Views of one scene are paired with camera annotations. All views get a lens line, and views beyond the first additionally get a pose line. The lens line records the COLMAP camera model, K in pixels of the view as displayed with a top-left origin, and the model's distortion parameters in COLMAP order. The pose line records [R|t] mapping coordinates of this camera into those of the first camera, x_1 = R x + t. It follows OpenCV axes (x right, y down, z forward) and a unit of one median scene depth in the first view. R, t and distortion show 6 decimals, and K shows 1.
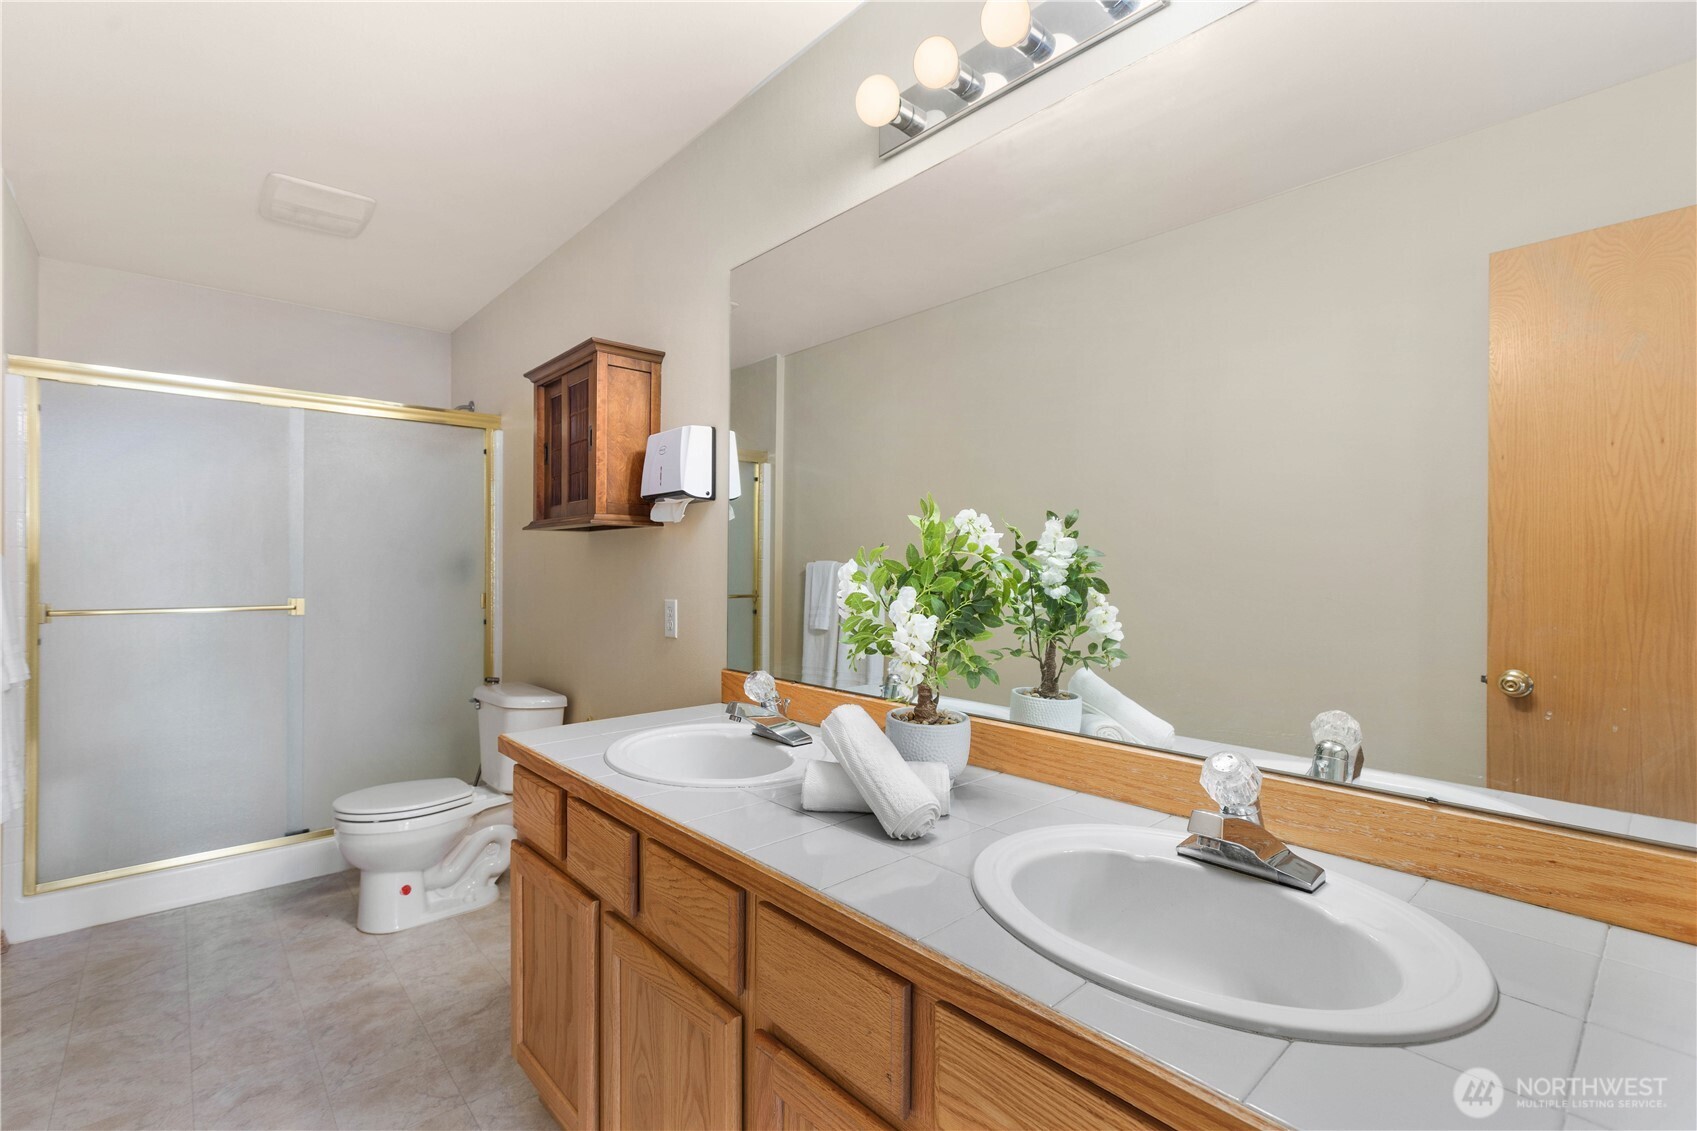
lens RADIAL K [[766.6, 0, 846.4], [0, 766.6, 562.9], [0, 0, 1]] dist [-0.000252, -0.000022]
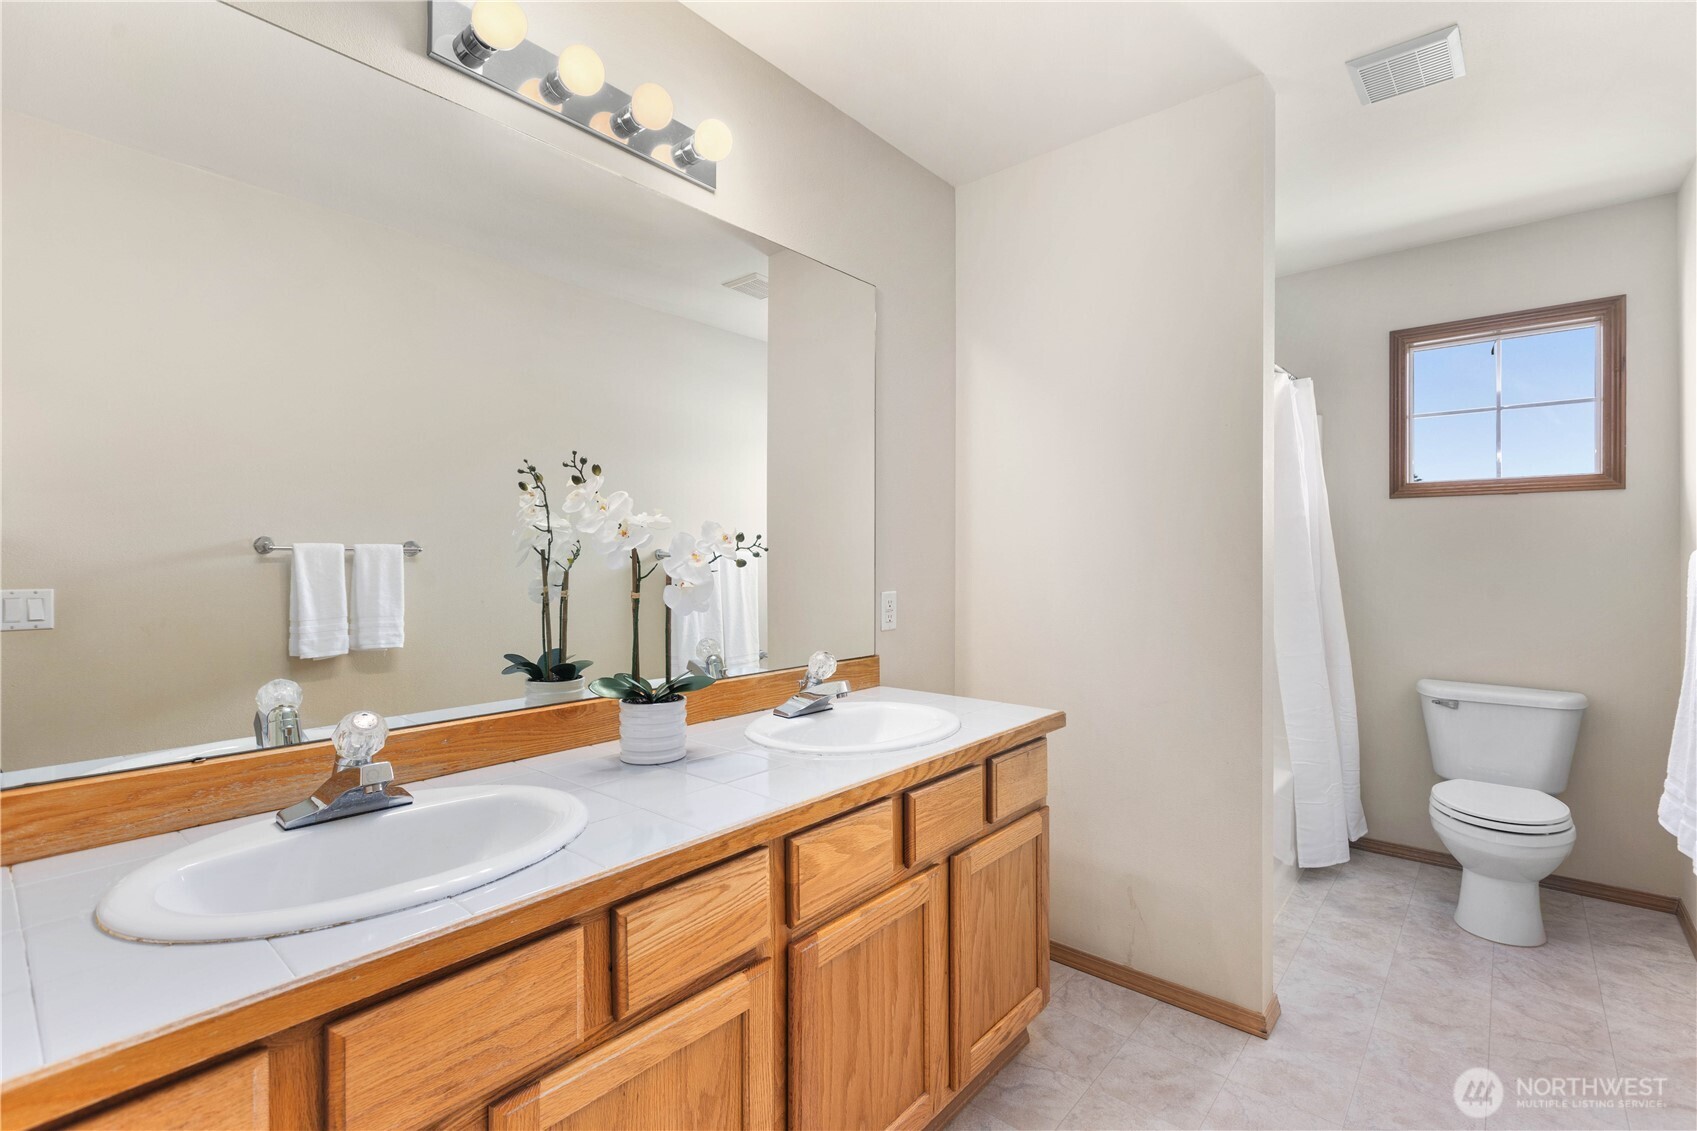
lens RADIAL K [[755.6, 0, 847.8], [0, 755.6, 564.4], [0, 0, 1]] dist [-0.000797, -0.000002]
pose [[-0.135836, -0.008392, 0.990696, -1.560359], [-0.000635, 0.999965, 0.008383, -0.002355], [-0.990731, 0.000509, -0.135837, 1.789291]]
